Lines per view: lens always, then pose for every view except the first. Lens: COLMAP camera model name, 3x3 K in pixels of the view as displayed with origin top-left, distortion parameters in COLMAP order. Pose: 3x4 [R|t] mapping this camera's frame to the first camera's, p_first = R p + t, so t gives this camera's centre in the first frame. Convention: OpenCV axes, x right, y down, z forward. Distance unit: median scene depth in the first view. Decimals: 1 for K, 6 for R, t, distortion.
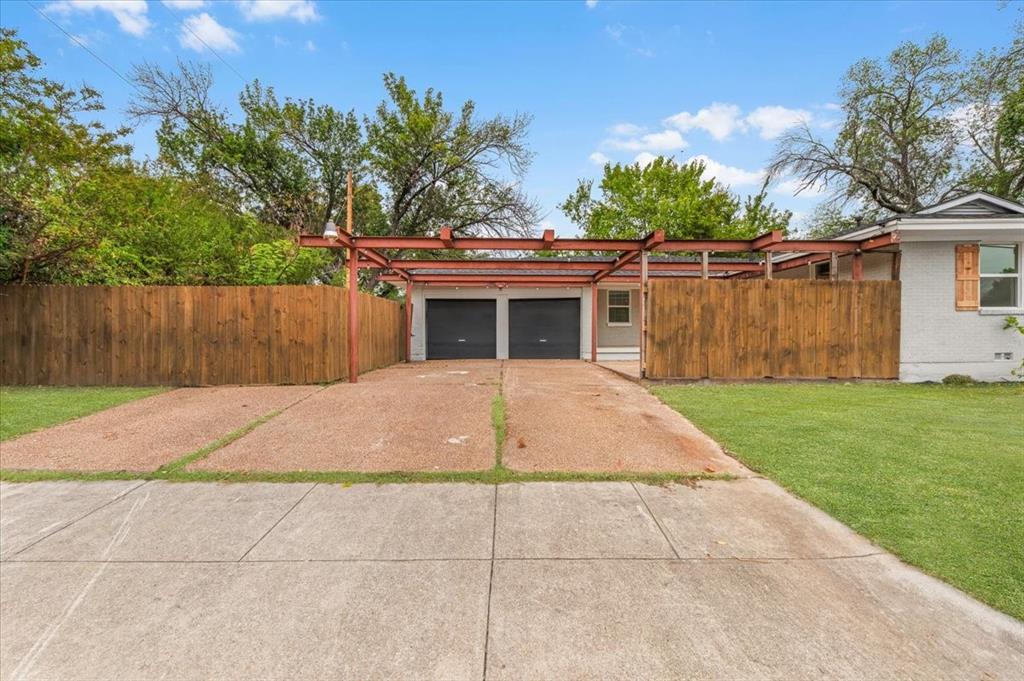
lens RADIAL K [[431.9, 0, 512.0], [0, 431.9, 340.5], [0, 0, 1]] dist [0.007156, 0.000310]
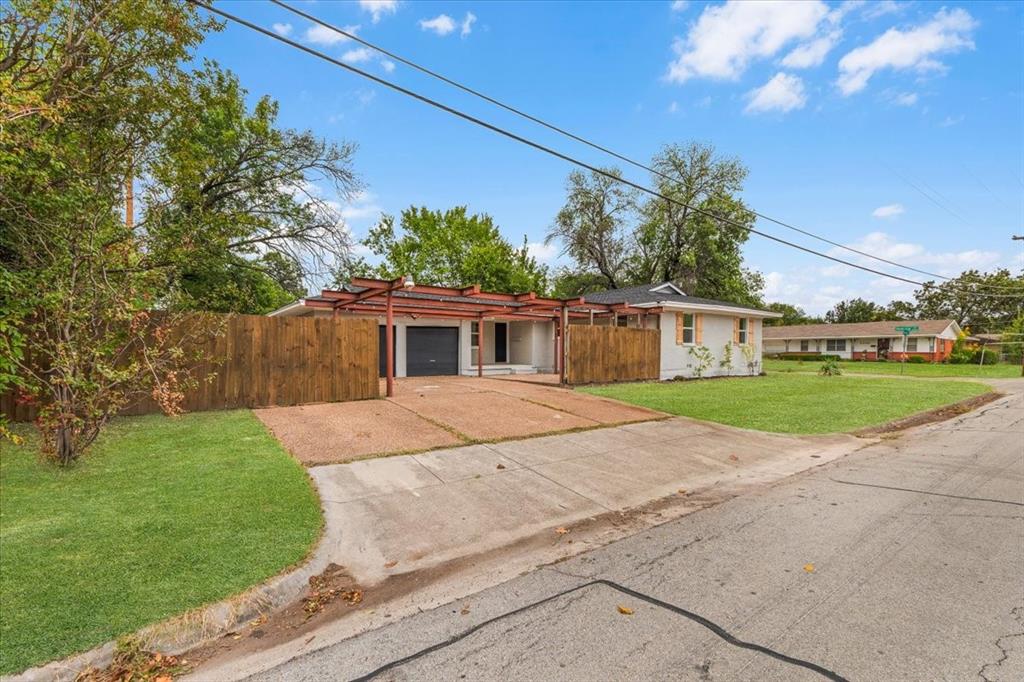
lens RADIAL K [[433.5, 0, 515.0], [0, 433.5, 342.7], [0, 0, 1]] dist [0.004459, -0.000145]
pose [[0.818731, 0.012639, 0.574038, -0.798431], [0.007212, 0.999452, -0.032292, -0.016837], [-0.574131, 0.030579, 0.818192, -0.247485]]
